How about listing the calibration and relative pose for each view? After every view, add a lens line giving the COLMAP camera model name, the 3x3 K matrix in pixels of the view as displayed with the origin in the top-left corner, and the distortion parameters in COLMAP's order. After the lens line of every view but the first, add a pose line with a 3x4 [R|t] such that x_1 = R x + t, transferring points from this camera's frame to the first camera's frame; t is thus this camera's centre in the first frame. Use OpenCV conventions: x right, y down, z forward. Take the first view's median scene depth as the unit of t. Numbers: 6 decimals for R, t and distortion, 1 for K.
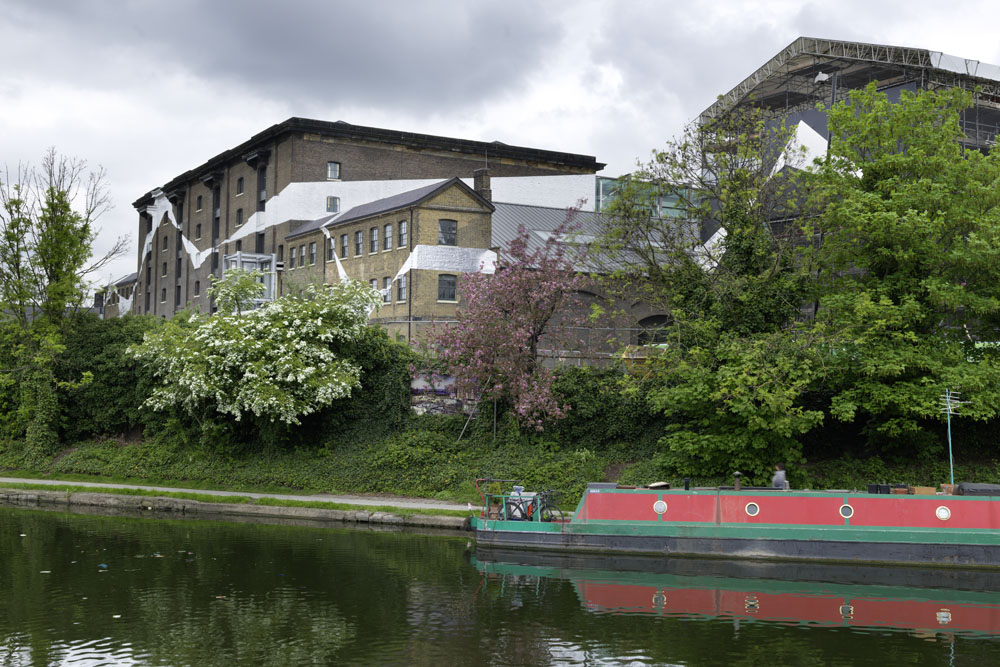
lens RADIAL K [[1167.2, 0, 495.0], [0, 1167.2, 329.0], [0, 0, 1]] dist [0.001431, 0.000000]
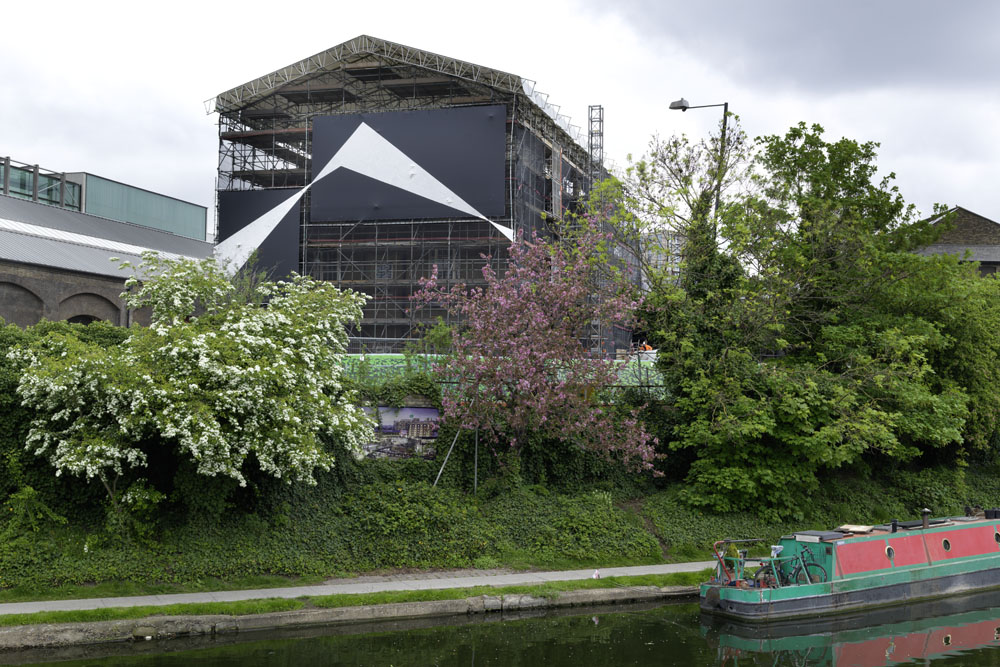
lens RADIAL K [[1167.2, 0, 498.0], [0, 1167.2, 334.8], [0, 0, 1]] dist [0.001431, 0.000000]
pose [[0.717484, 0.022437, 0.696214, -0.624216], [-0.028290, 0.999595, -0.003061, -0.010062], [-0.696001, -0.017500, 0.717828, 0.453436]]
